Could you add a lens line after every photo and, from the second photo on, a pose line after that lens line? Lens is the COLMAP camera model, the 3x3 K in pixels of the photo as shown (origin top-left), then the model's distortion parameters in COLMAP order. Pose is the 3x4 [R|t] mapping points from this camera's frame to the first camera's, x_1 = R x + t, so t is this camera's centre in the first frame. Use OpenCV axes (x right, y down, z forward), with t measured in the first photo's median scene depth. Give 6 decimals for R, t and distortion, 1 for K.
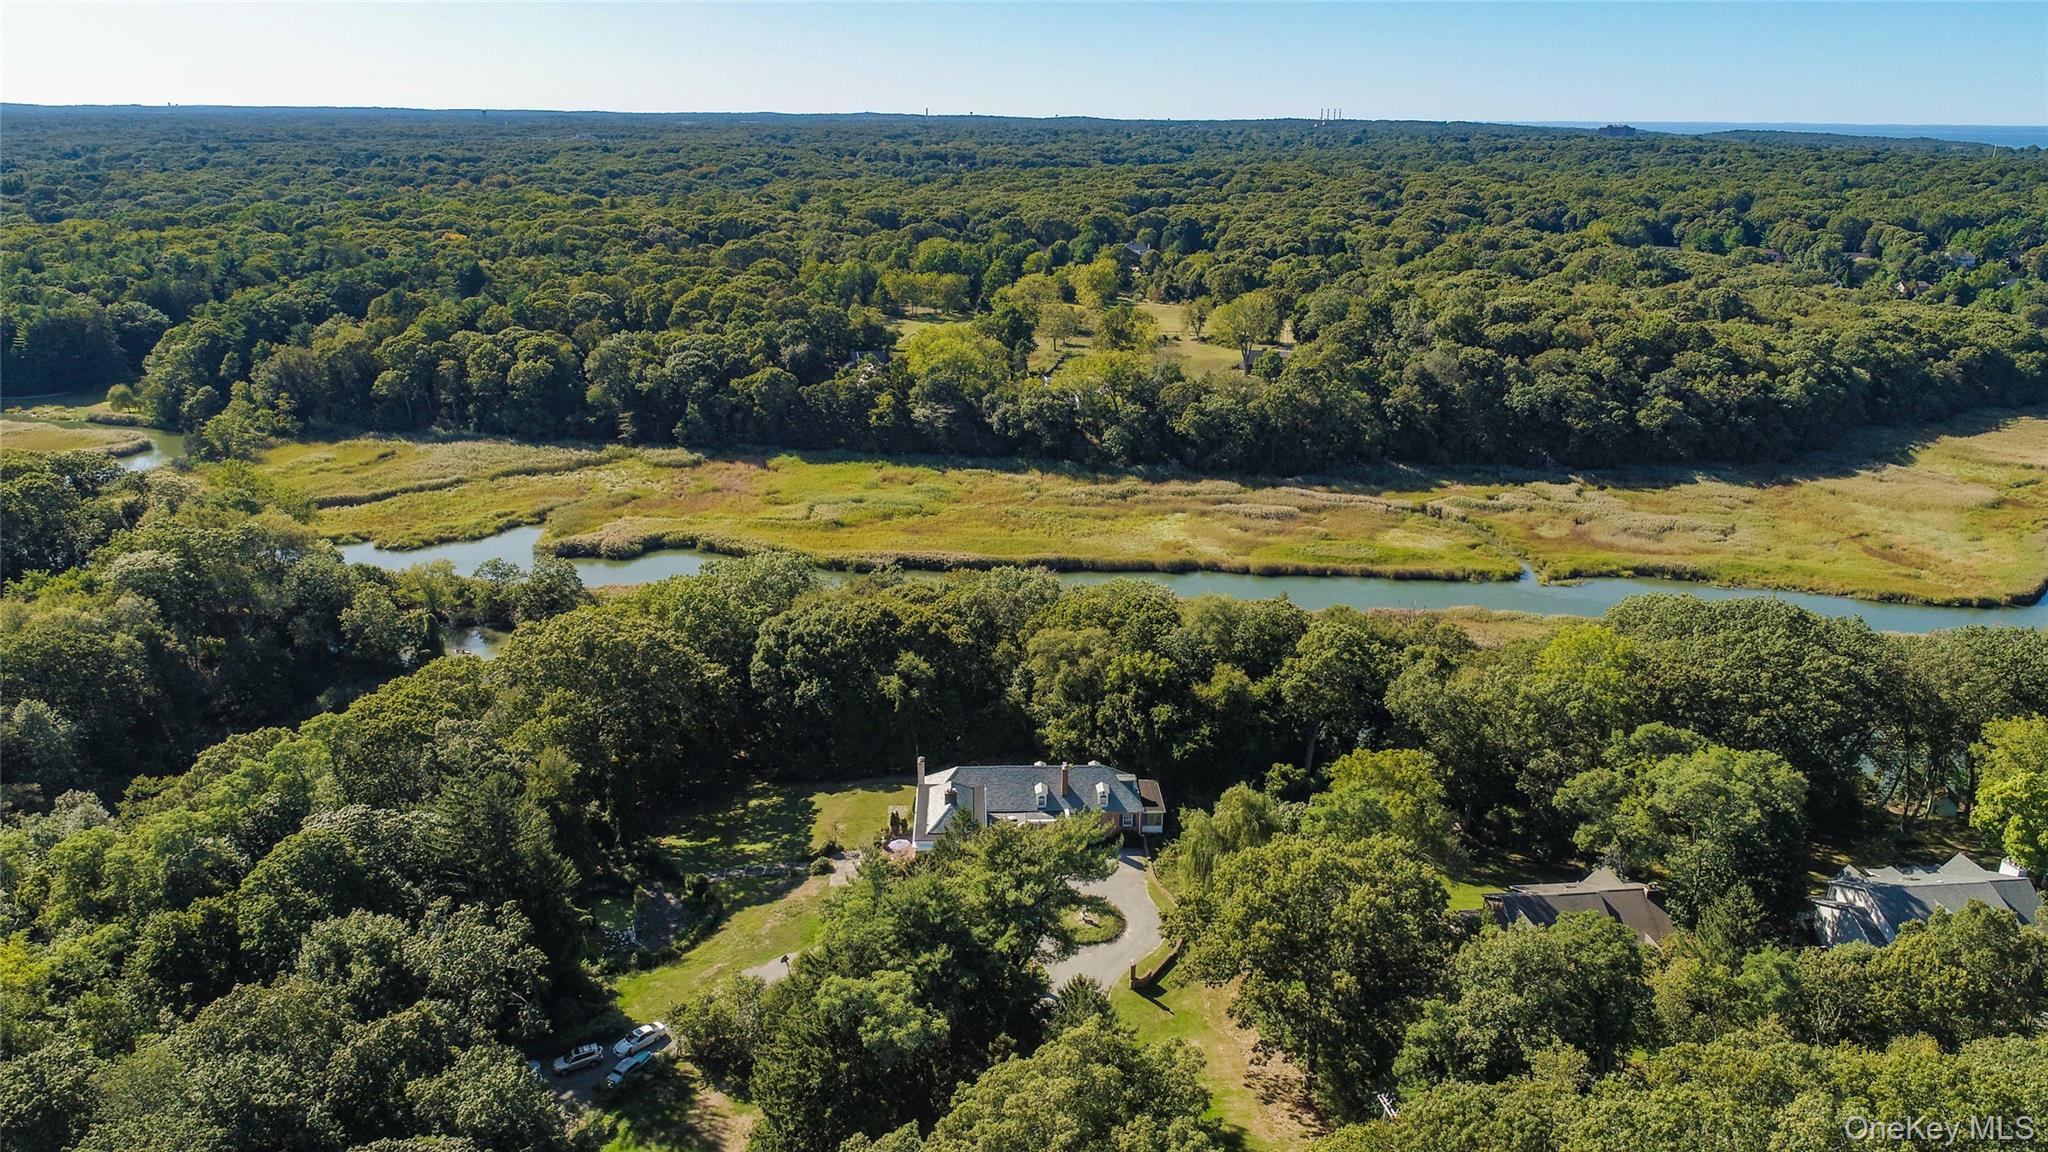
lens RADIAL K [[1396.9, 0, 1027.7], [0, 1396.9, 575.4], [0, 0, 1]] dist [0.002985, -0.006471]
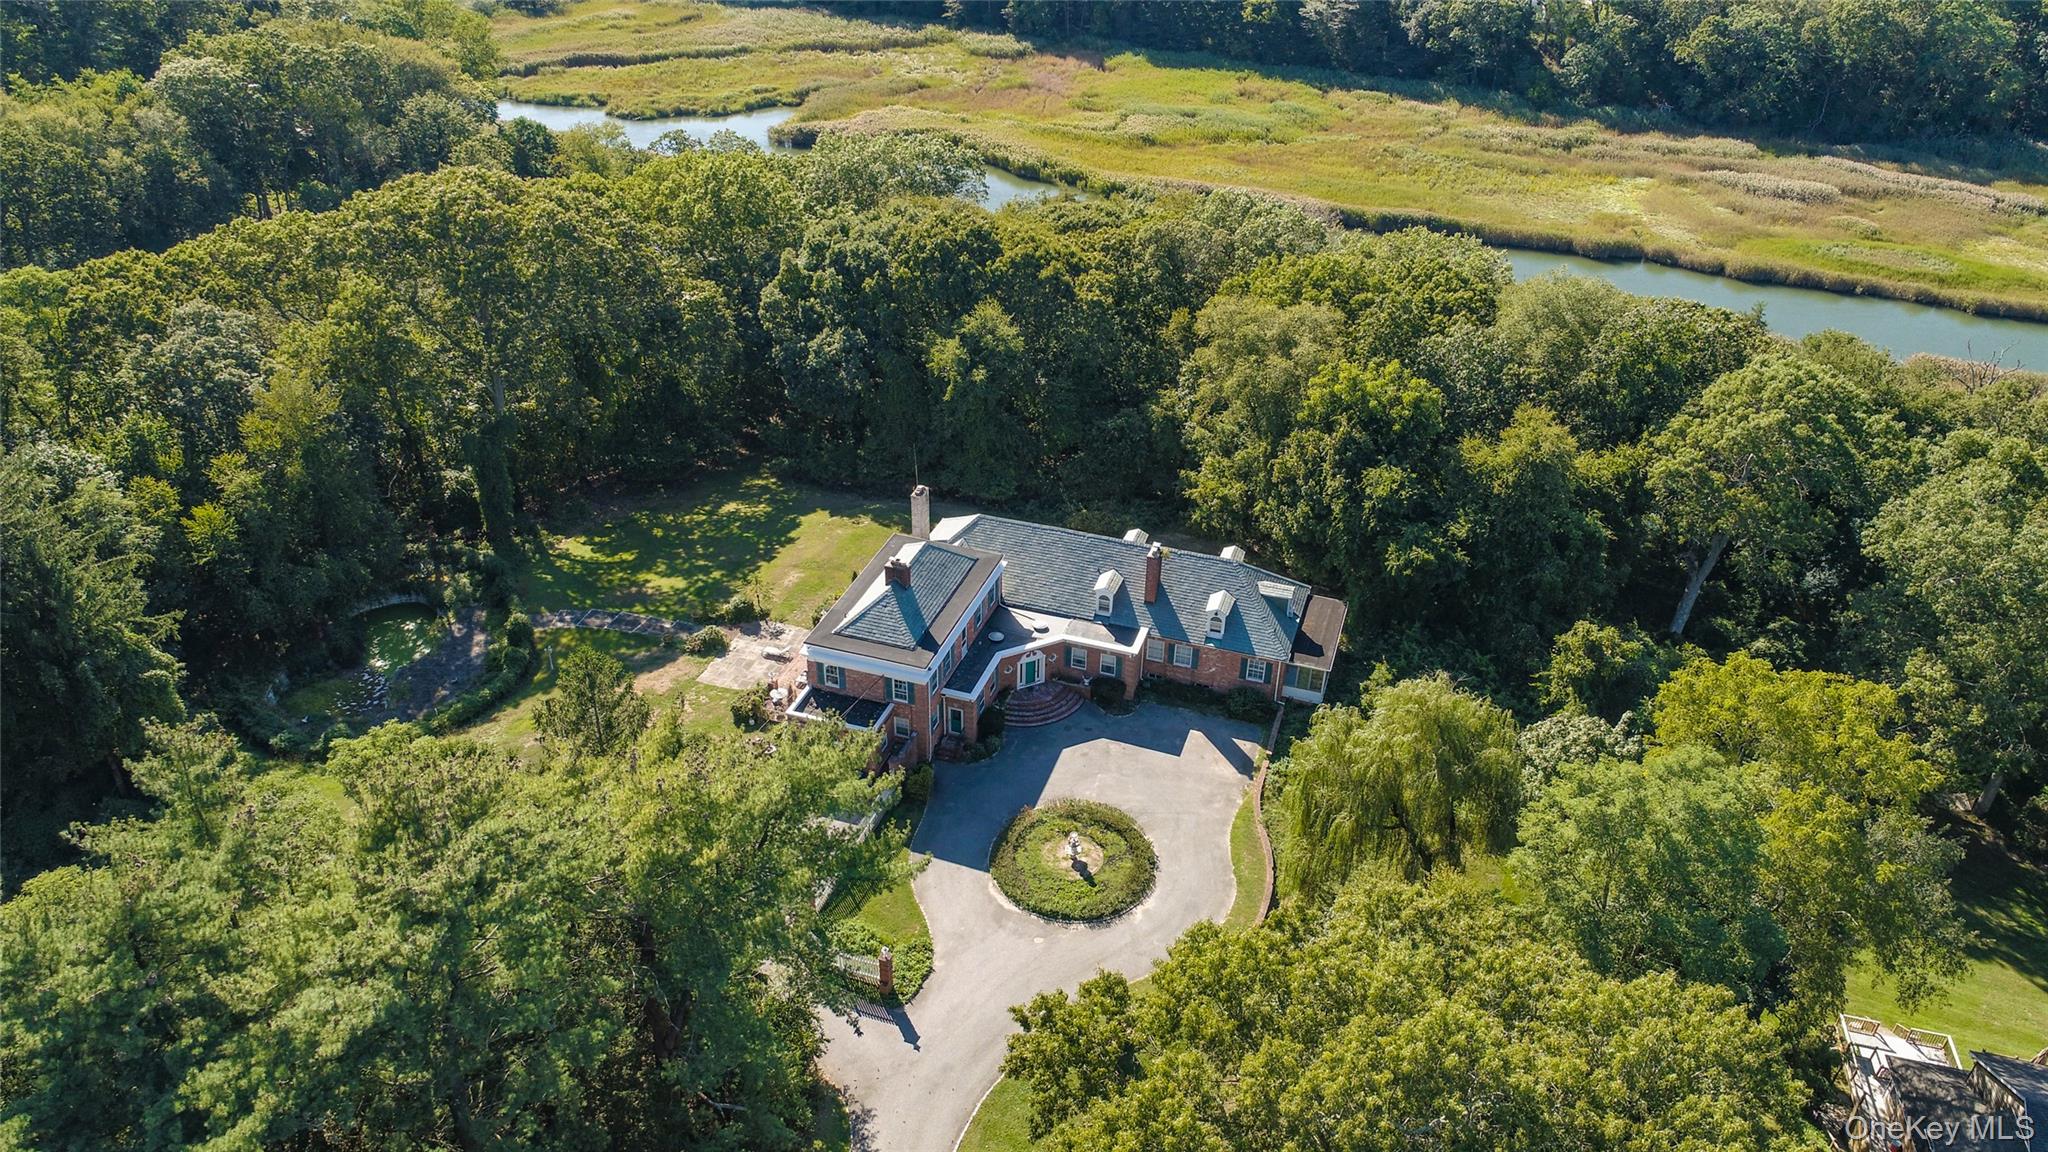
lens RADIAL K [[1396.9, 0, 1018.7], [0, 1396.9, 579.7], [0, 0, 1]] dist [0.002985, -0.006471]
pose [[0.933599, 0.193185, -0.301783, 0.077897], [-0.118196, 0.961109, 0.249599, 0.011312], [0.338265, -0.197356, 0.920124, 0.270380]]
